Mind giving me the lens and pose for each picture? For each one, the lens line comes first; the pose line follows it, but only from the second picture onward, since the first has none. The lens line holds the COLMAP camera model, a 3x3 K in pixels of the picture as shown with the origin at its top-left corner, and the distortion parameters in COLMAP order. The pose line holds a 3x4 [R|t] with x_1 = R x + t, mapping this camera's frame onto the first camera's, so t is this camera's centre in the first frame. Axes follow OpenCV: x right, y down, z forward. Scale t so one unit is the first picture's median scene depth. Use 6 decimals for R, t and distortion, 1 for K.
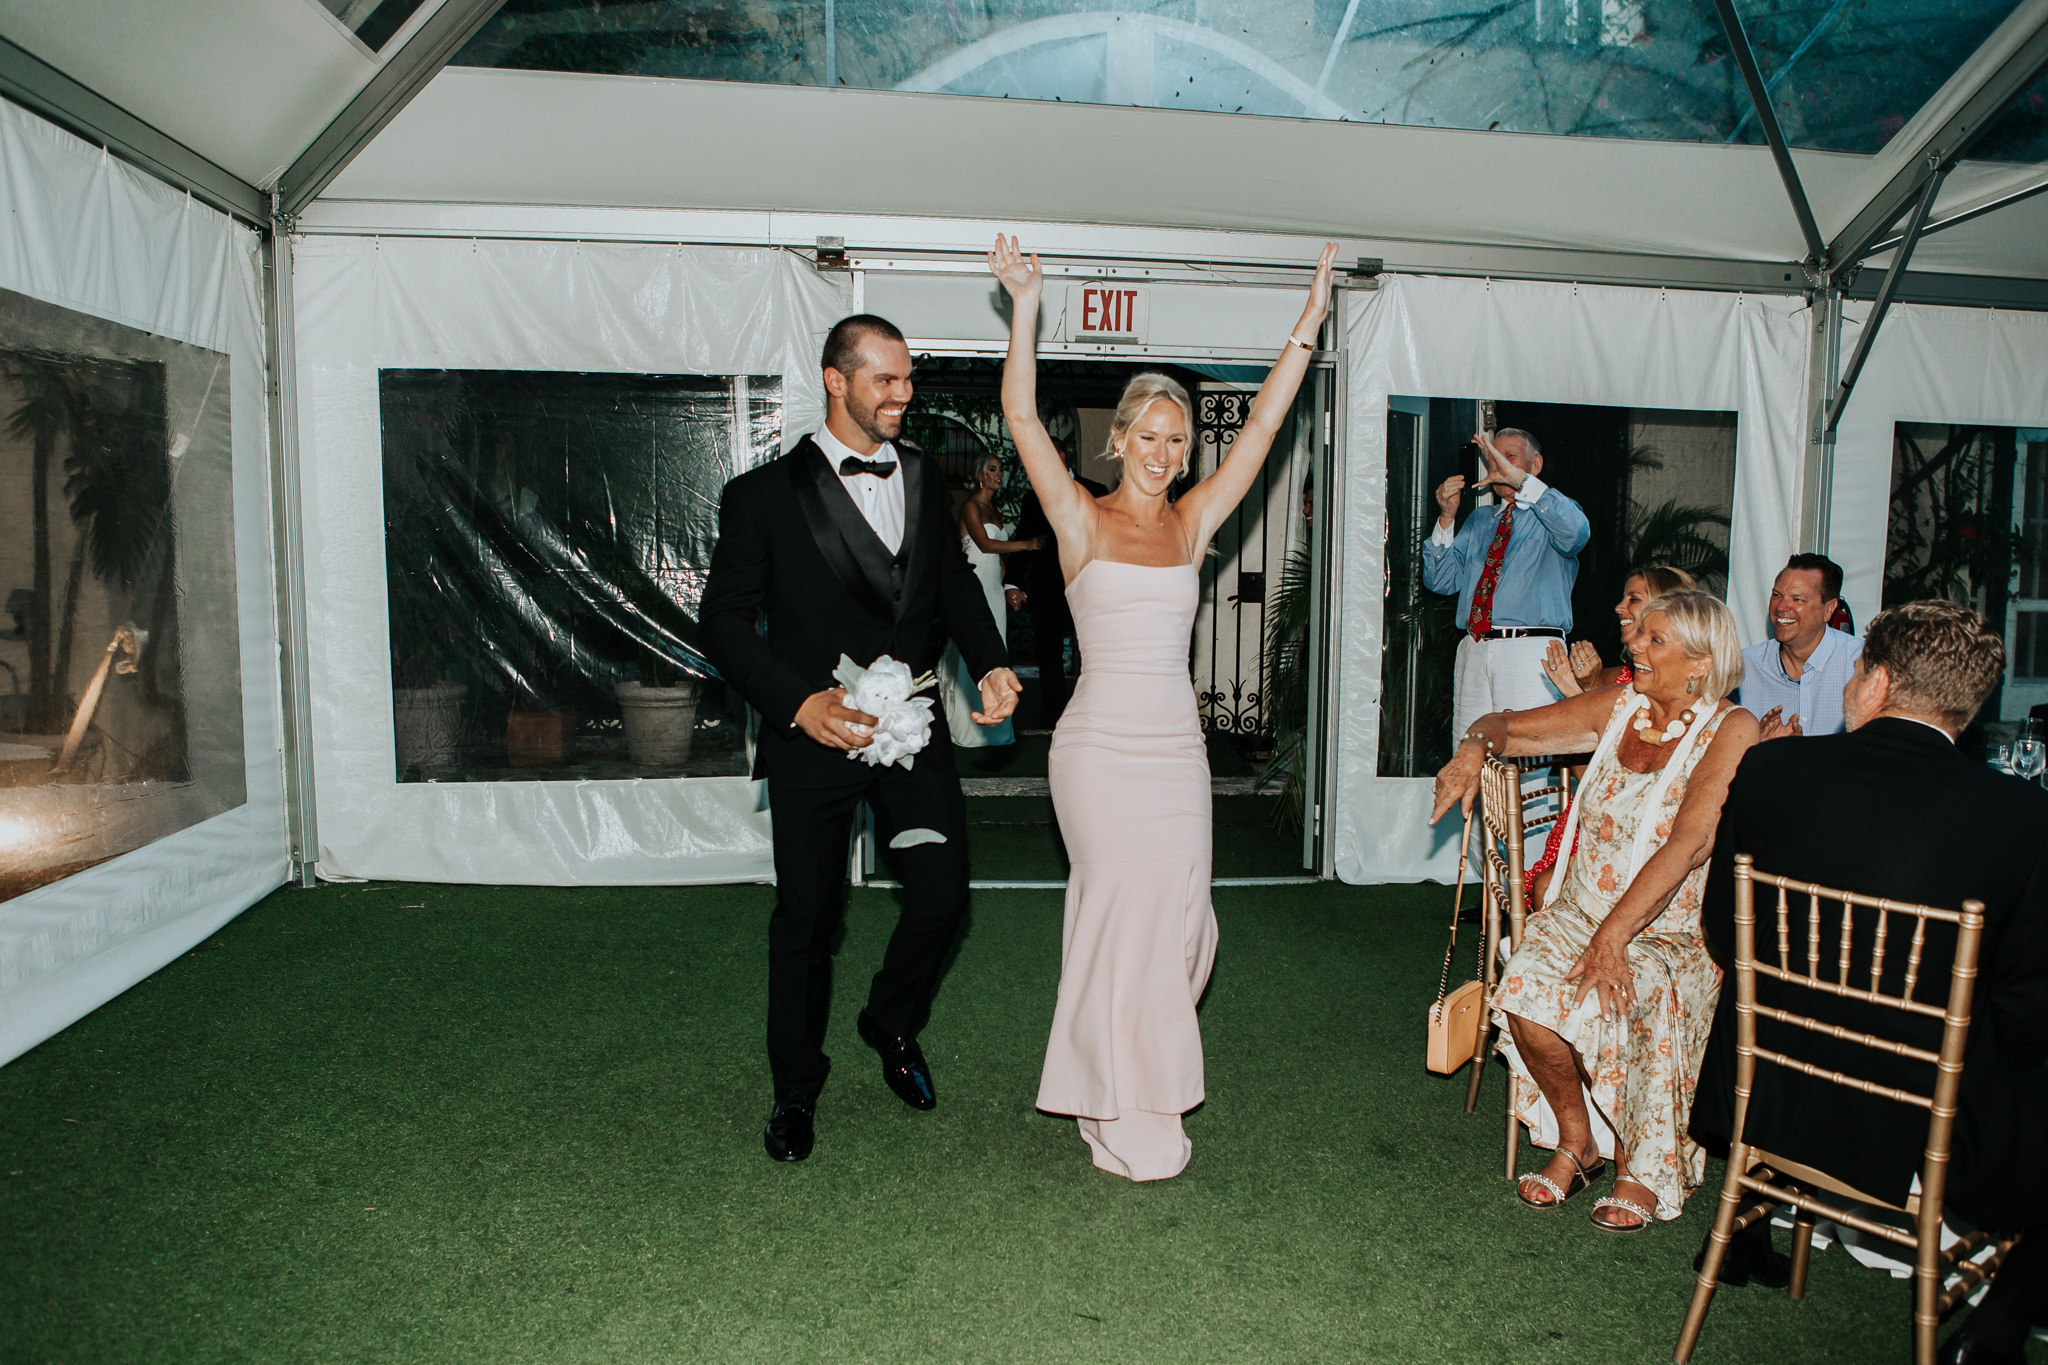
lens RADIAL K [[1538.5, 0, 1024.0], [0, 1538.5, 682.5], [0, 0, 1]] dist [-0.108681, 0.087908]
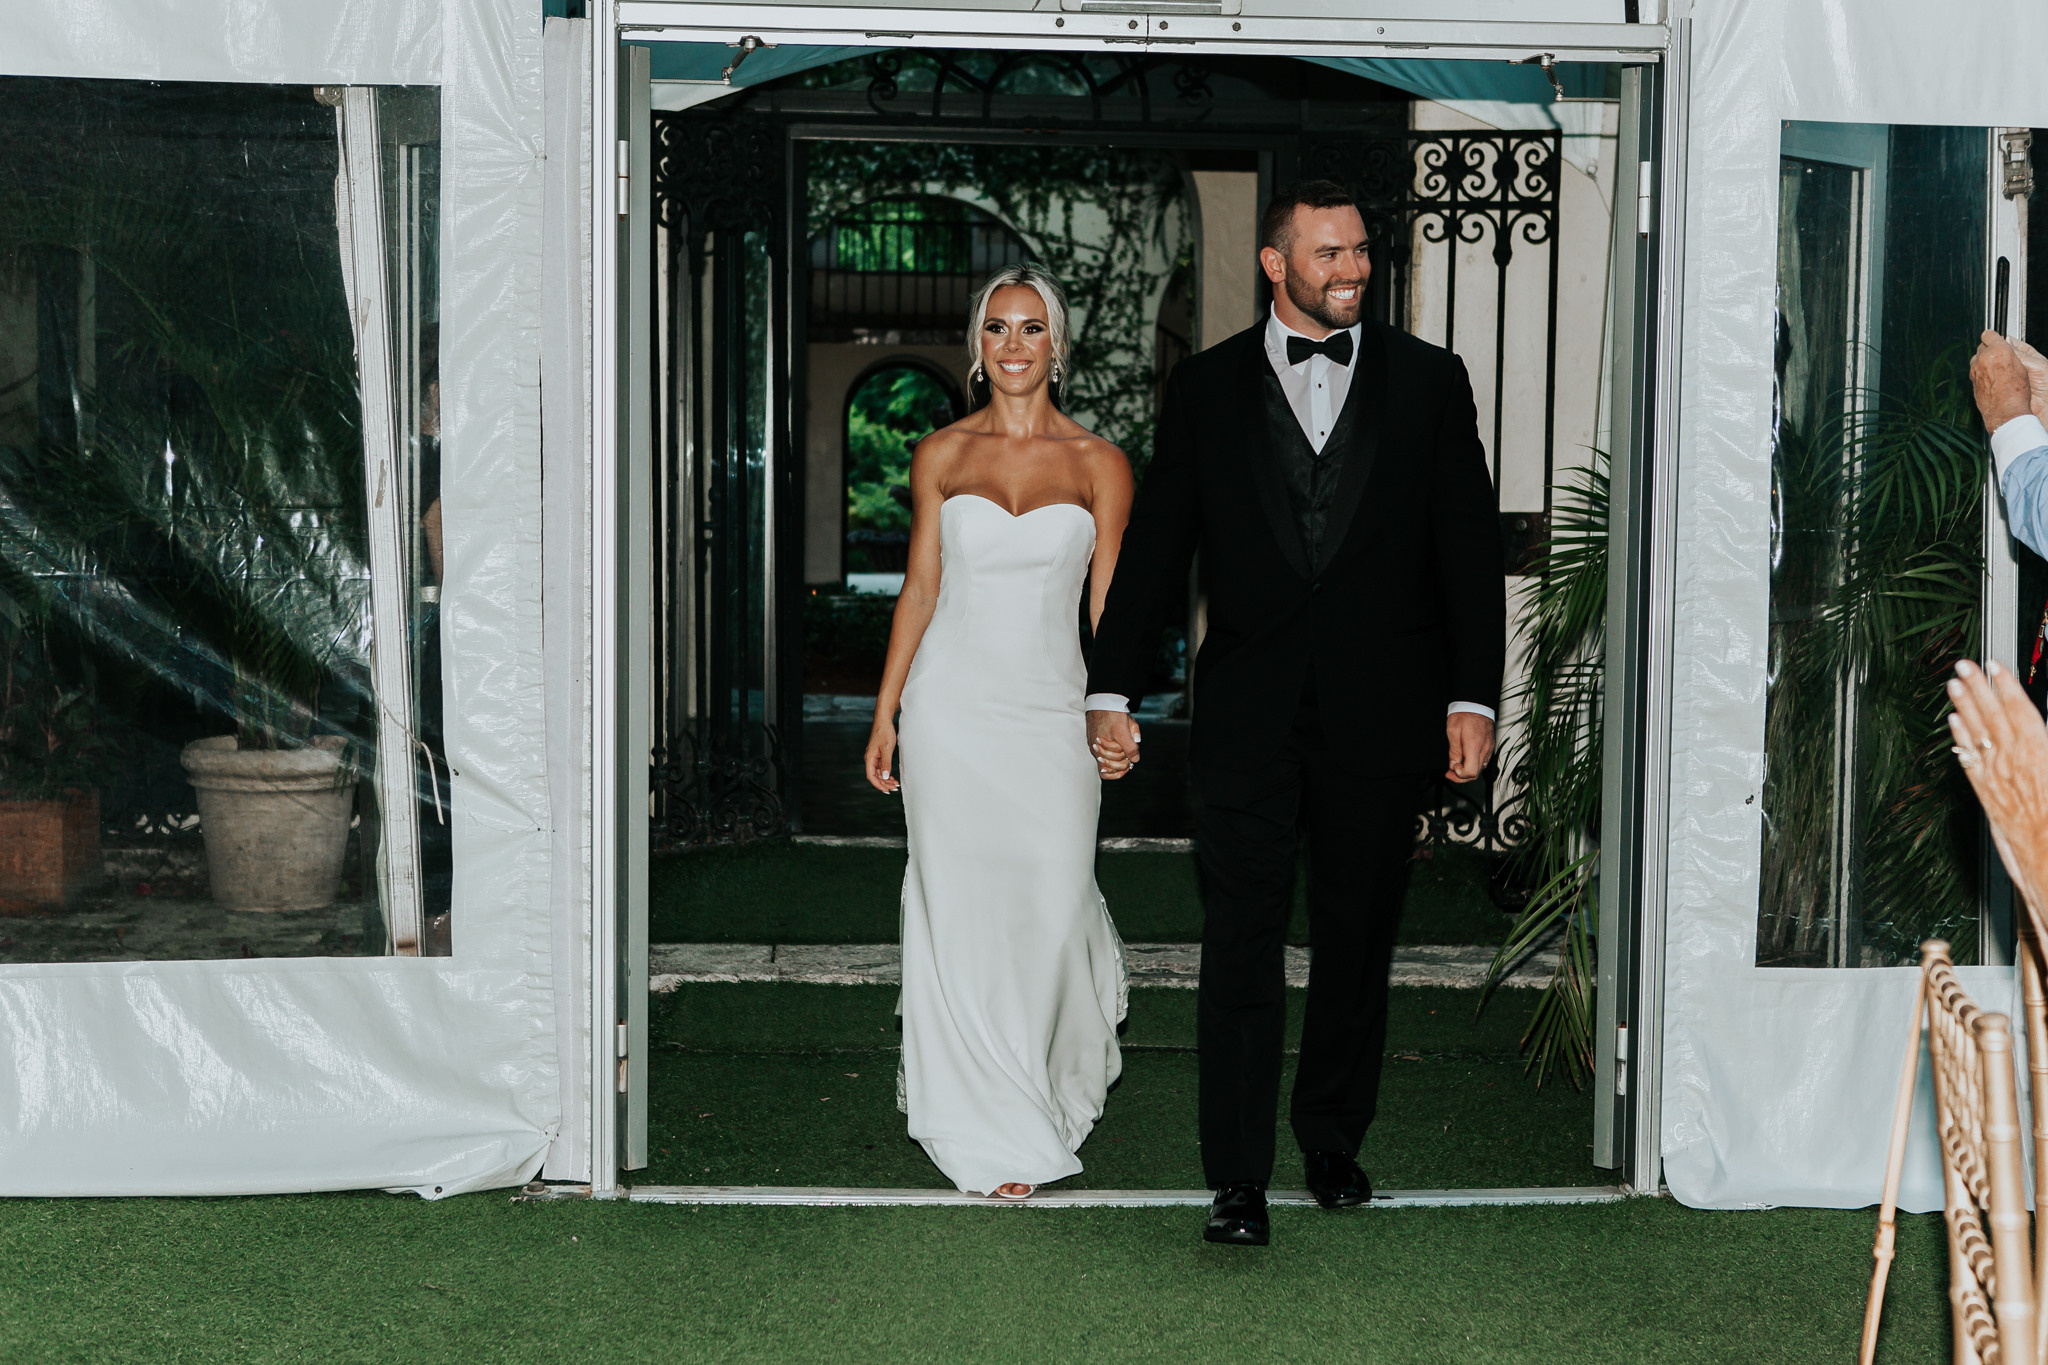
lens RADIAL K [[2943.2, 0, 1024.0], [0, 2943.2, 682.5], [0, 0, 1]] dist [0.024220, 0.066922]
pose [[0.998910, 0.003461, -0.046544, 0.058158], [-0.003991, 0.999928, -0.011294, -0.012483], [0.046502, 0.011468, 0.998852, 0.124719]]
